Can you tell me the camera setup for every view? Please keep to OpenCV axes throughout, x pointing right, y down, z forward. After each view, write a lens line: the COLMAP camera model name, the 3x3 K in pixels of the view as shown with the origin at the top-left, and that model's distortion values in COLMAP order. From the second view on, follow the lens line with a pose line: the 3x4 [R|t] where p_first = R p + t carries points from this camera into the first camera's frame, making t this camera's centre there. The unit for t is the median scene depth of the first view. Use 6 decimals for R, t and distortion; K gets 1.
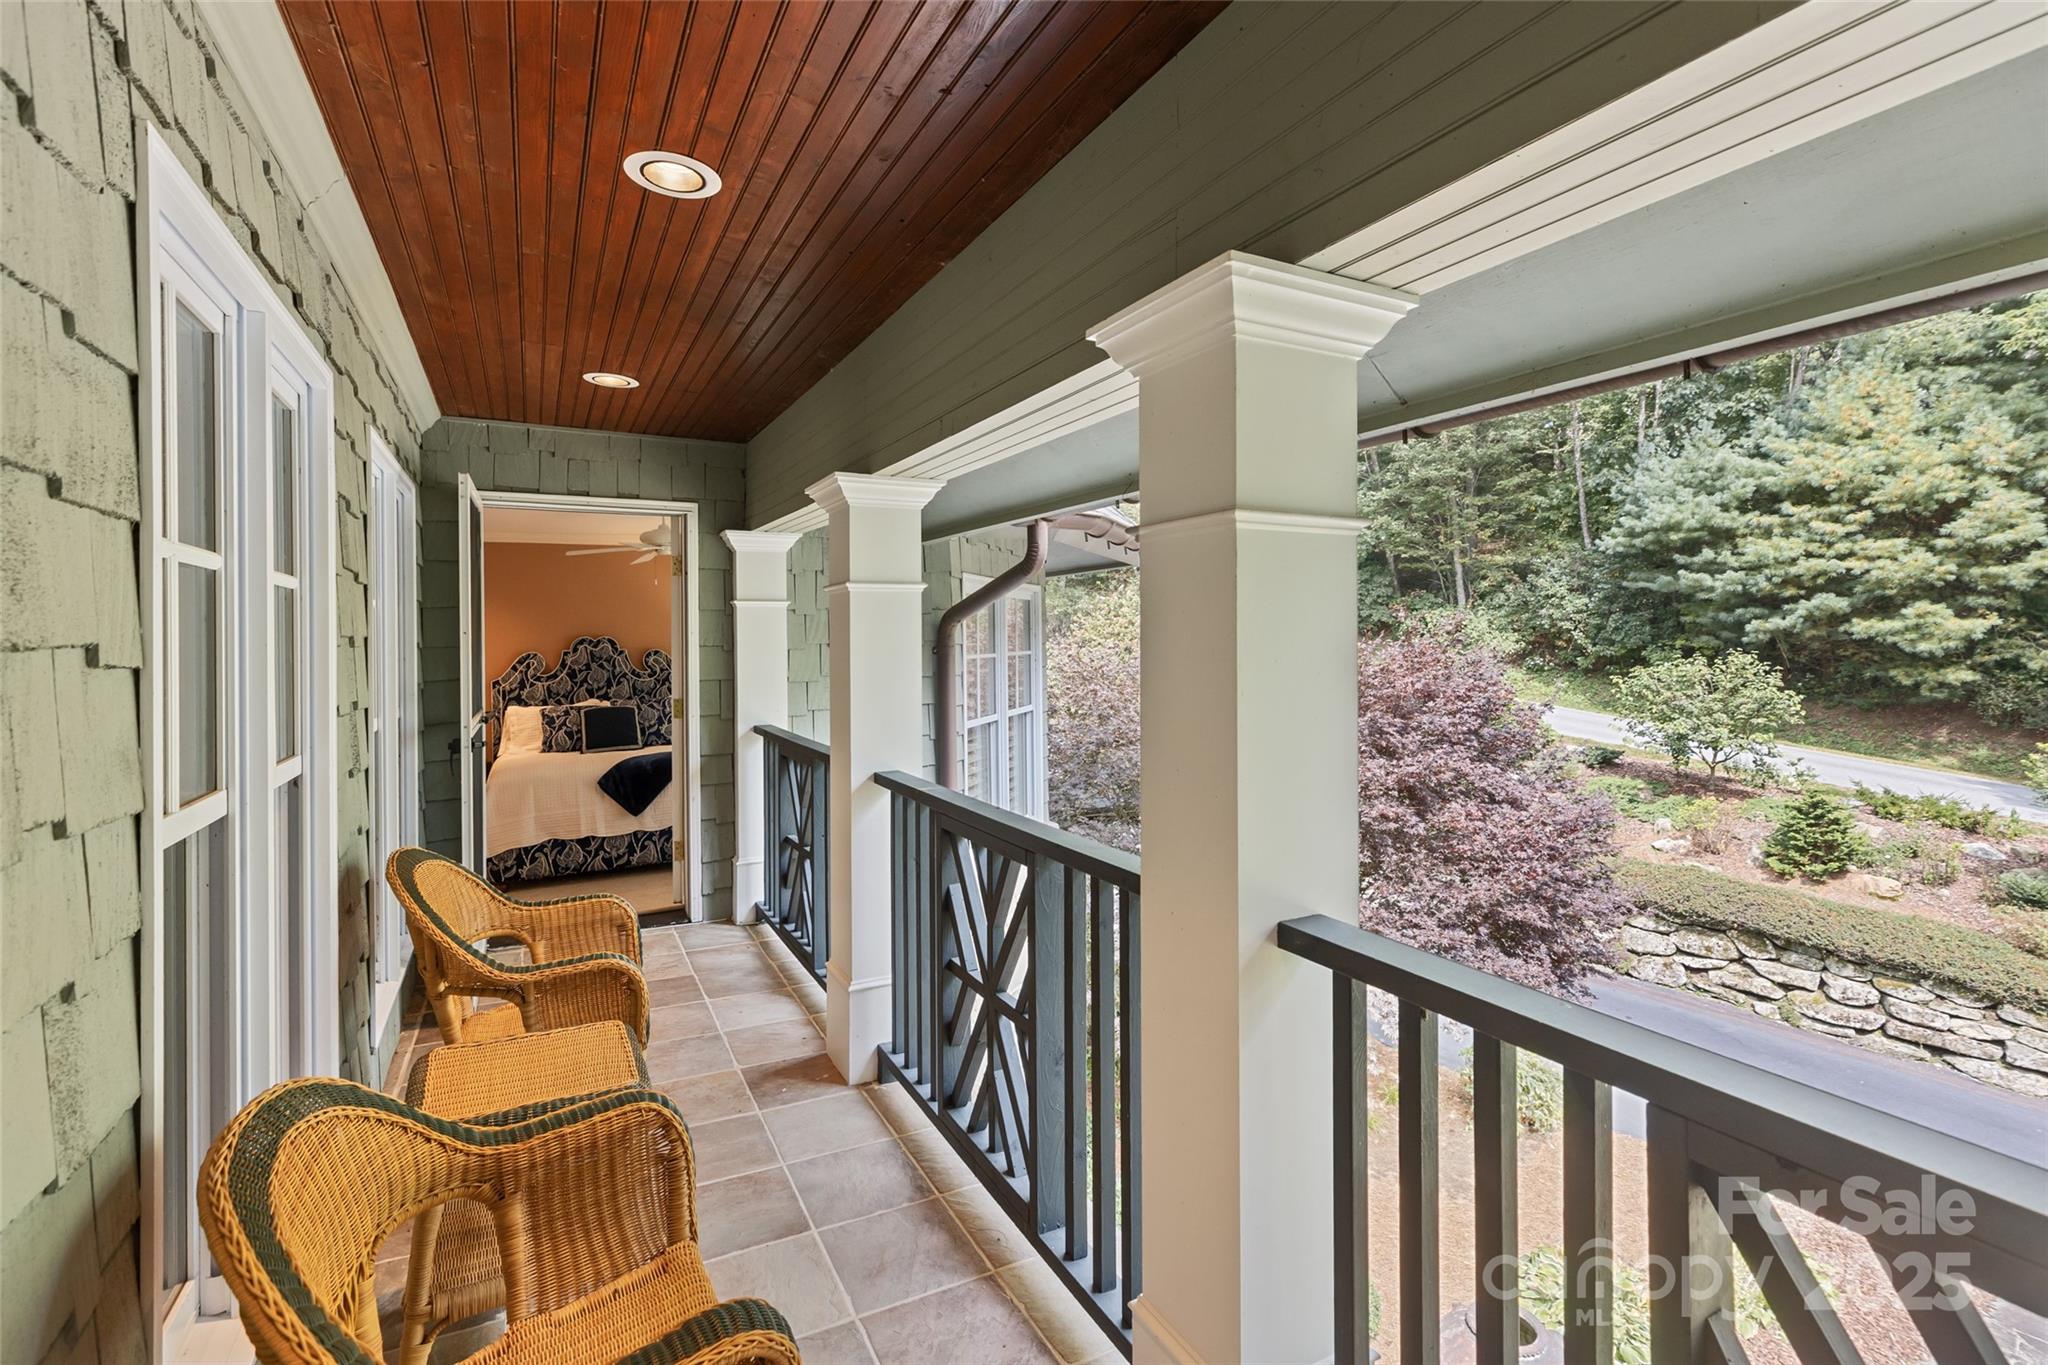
lens RADIAL K [[934.8, 0, 1024.0], [0, 934.8, 682.5], [0, 0, 1]] dist [0.000098, -0.000128]
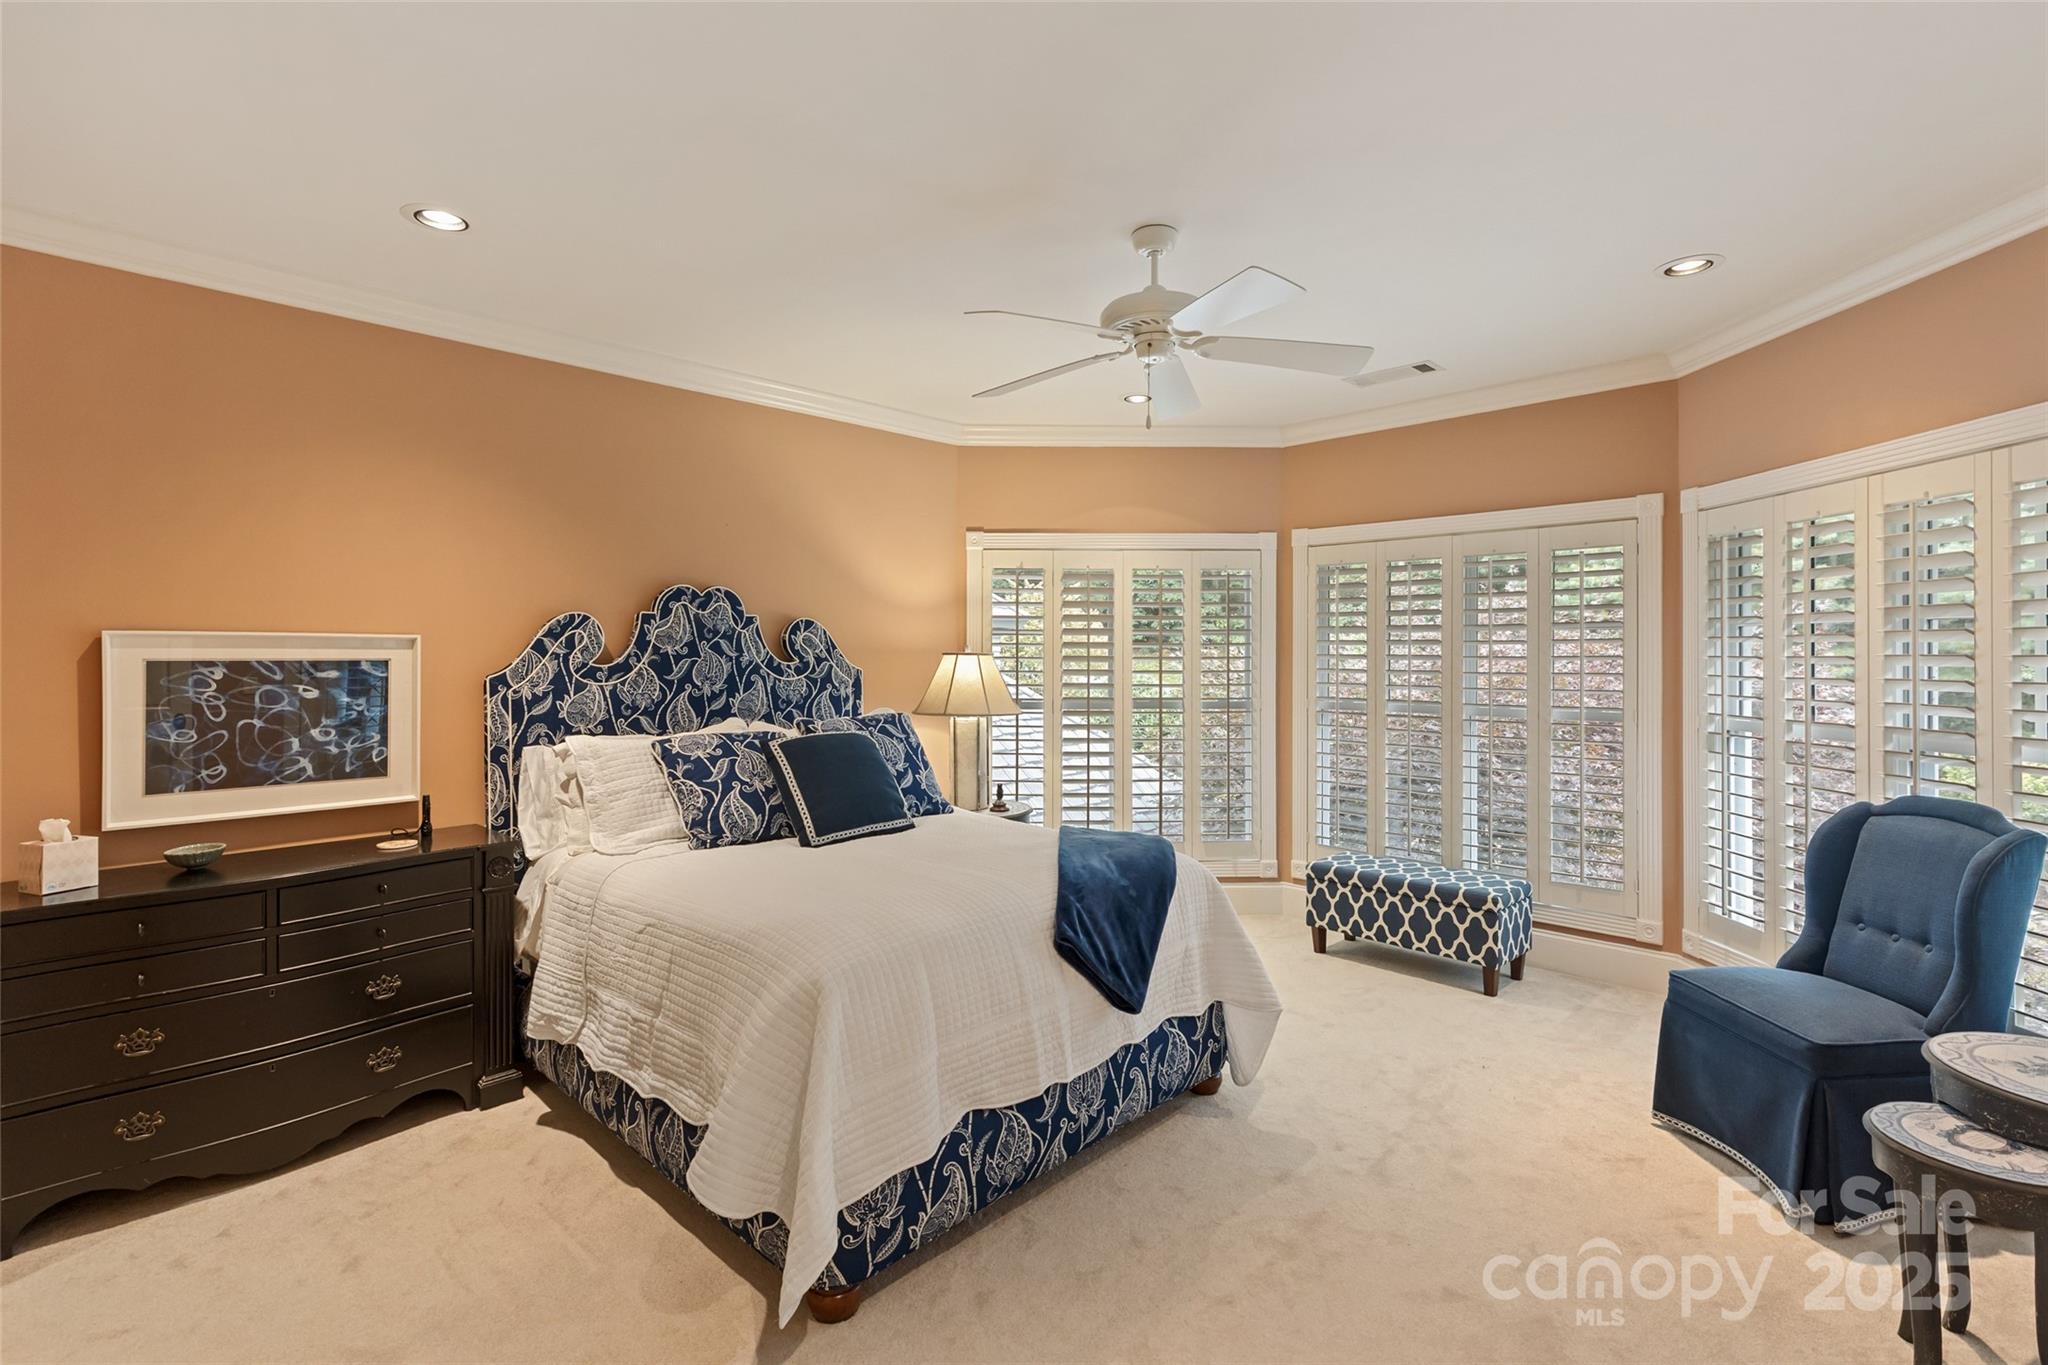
lens RADIAL K [[934.8, 0, 1024.0], [0, 934.8, 682.5], [0, 0, 1]] dist [0.000098, -0.000128]
pose [[0.942827, 0.004412, 0.333254, -0.501540], [0.002907, 0.999766, -0.021459, 0.010983], [-0.333270, 0.021201, 0.942593, 0.546893]]
